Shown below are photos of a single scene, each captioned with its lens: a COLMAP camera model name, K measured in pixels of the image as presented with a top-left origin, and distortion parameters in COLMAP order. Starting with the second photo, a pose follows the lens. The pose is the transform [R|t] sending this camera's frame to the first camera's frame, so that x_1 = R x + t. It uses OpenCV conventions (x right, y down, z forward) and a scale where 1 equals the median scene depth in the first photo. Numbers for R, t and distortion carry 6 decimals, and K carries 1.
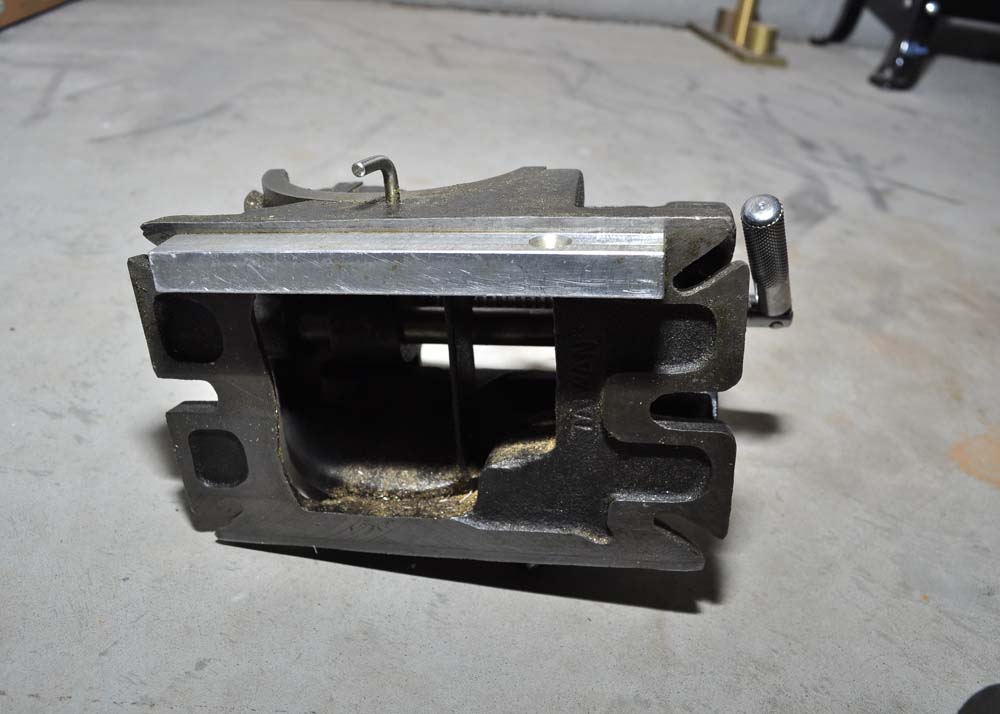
lens RADIAL K [[822.9, 0, 501.8], [0, 822.9, 356.3], [0, 0, 1]] dist [-0.101525, 0.024933]
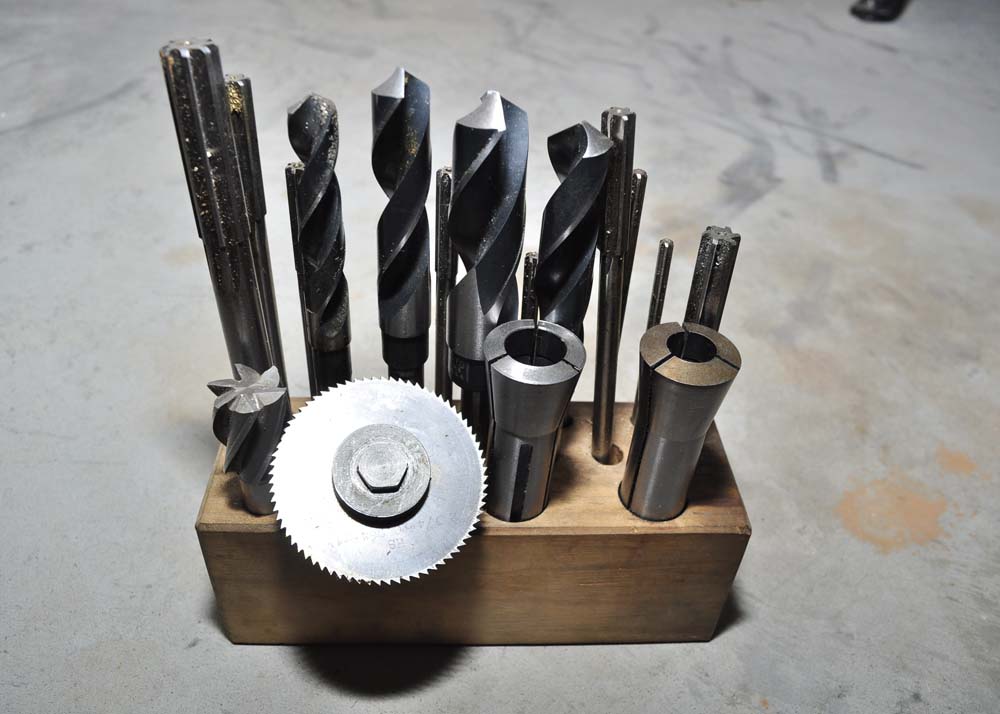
lens RADIAL K [[822.9, 0, 500.1], [0, 822.9, 359.0], [0, 0, 1]] dist [-0.101525, 0.024933]
pose [[0.999474, -0.022014, -0.023820, 0.129632], [0.024387, 0.994236, 0.104404, -0.098190], [0.021385, -0.104930, 0.994250, 0.058223]]
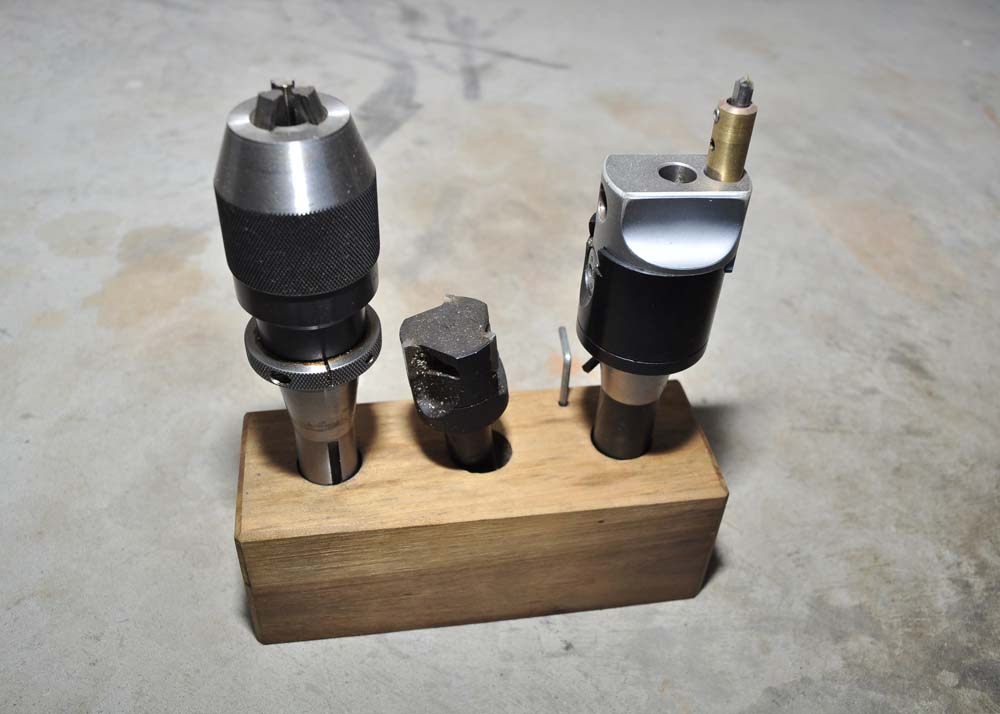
lens RADIAL K [[916.0, 0, 497.9], [0, 916.0, 360.1], [0, 0, 1]] dist [-0.079978, 0.000000]
pose [[0.954714, -0.225175, 0.194469, 0.272182], [0.186245, 0.962019, 0.199578, -0.111875], [-0.232023, -0.154321, 0.960391, -0.045566]]
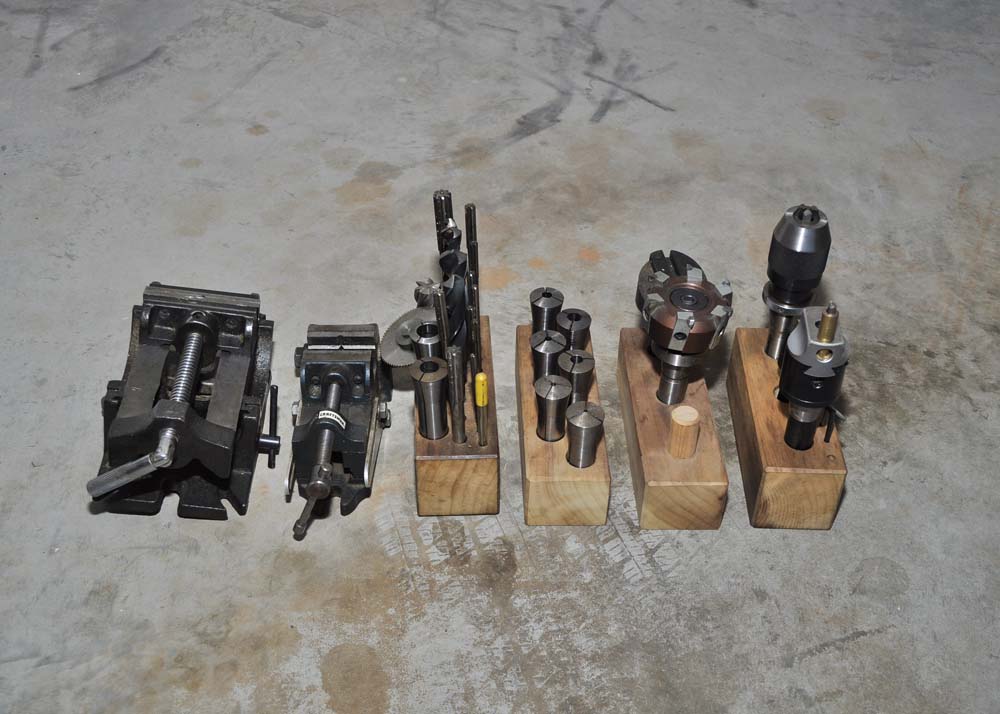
lens RADIAL K [[1178.1, 0, 496.6], [0, 1178.1, 357.9], [0, 0, 1]] dist [-0.061982, 0.000000]
pose [[0.989969, 0.010346, -0.140905, 0.691927], [0.006700, 0.992755, 0.119968, -0.020039], [0.141126, -0.119709, 0.982728, -1.283064]]
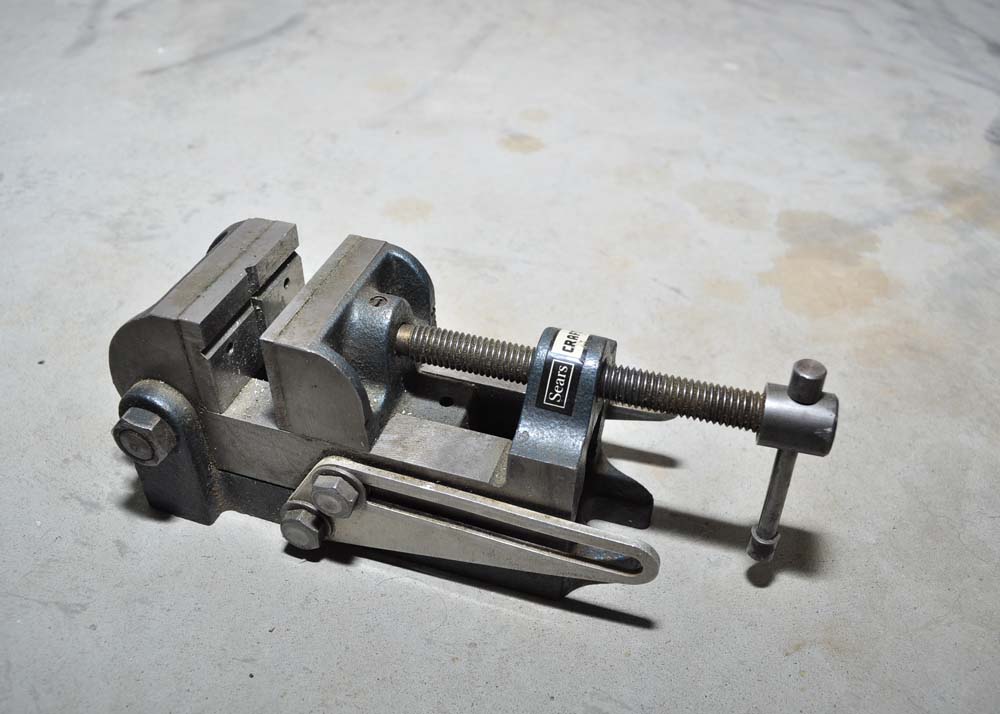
lens RADIAL K [[822.9, 0, 499.9], [0, 822.9, 358.4], [0, 0, 1]] dist [-0.101525, 0.024933]
pose [[0.994795, 0.009053, -0.101491, -0.054811], [0.005801, 0.989398, 0.145115, -0.100714], [0.101729, -0.144949, 0.984196, 0.177849]]
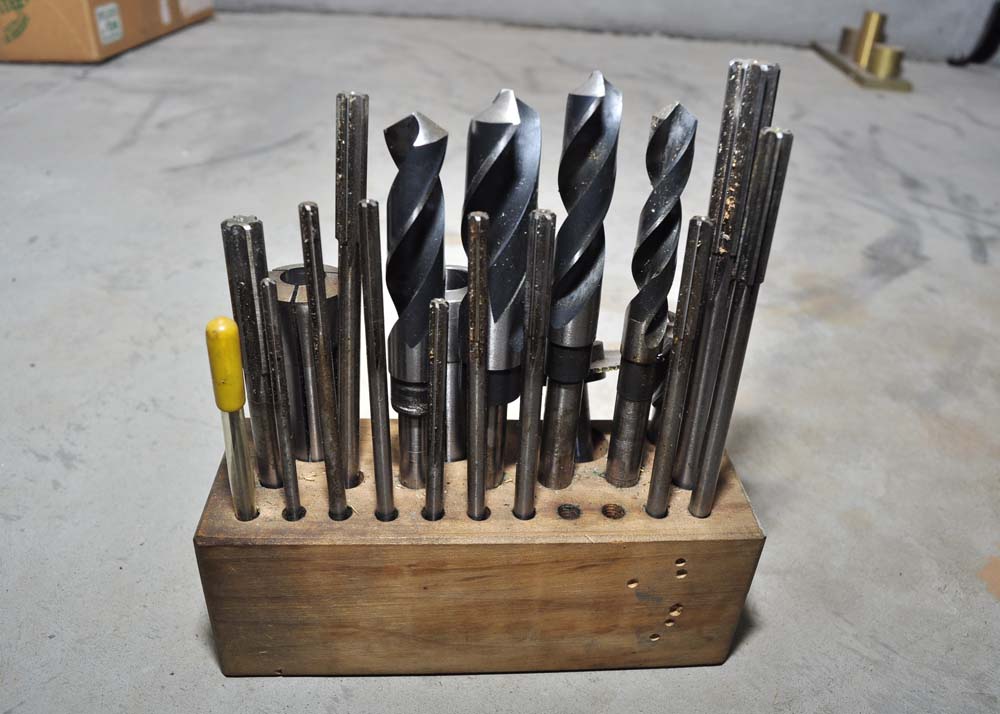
lens RADIAL K [[822.9, 0, 498.3], [0, 822.9, 359.4], [0, 0, 1]] dist [-0.101525, 0.024933]
pose [[0.984266, 0.053722, -0.168327, 0.113882], [-0.054739, 0.998500, -0.001404, -0.049775], [0.167999, 0.010596, 0.985730, 0.040573]]
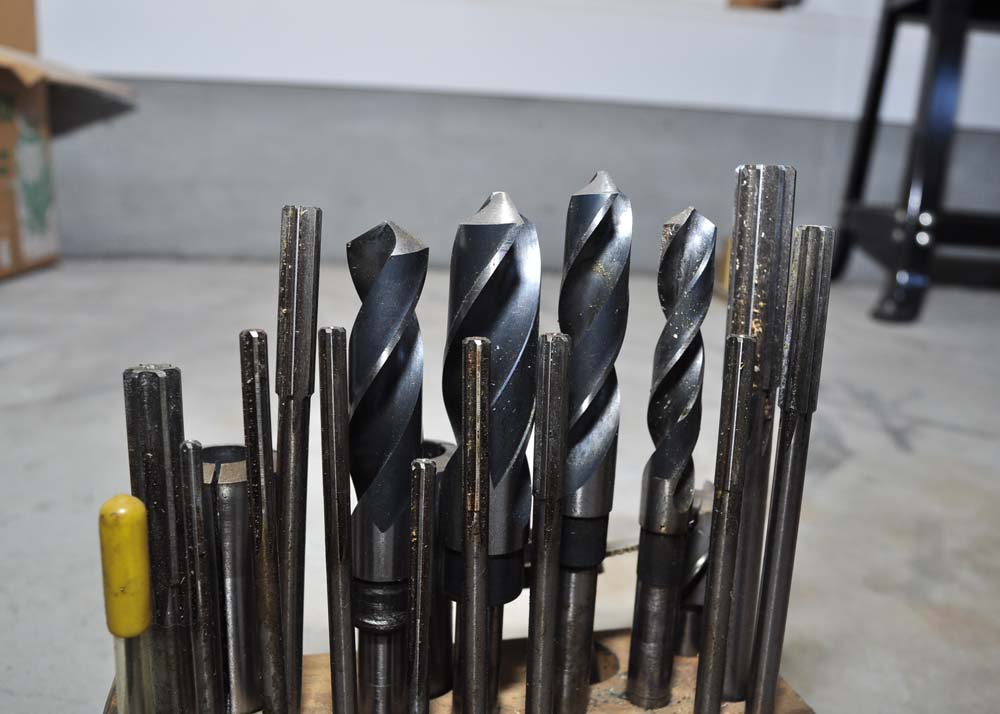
lens RADIAL K [[863.2, 0, 500.1], [0, 863.2, 358.7], [0, 0, 1]] dist [-0.103328, 0.034903]
pose [[0.999126, -0.041611, -0.003880, 0.051946], [0.038413, 0.950963, -0.306911, -0.016896], [0.016460, 0.306494, 0.951730, 0.112415]]
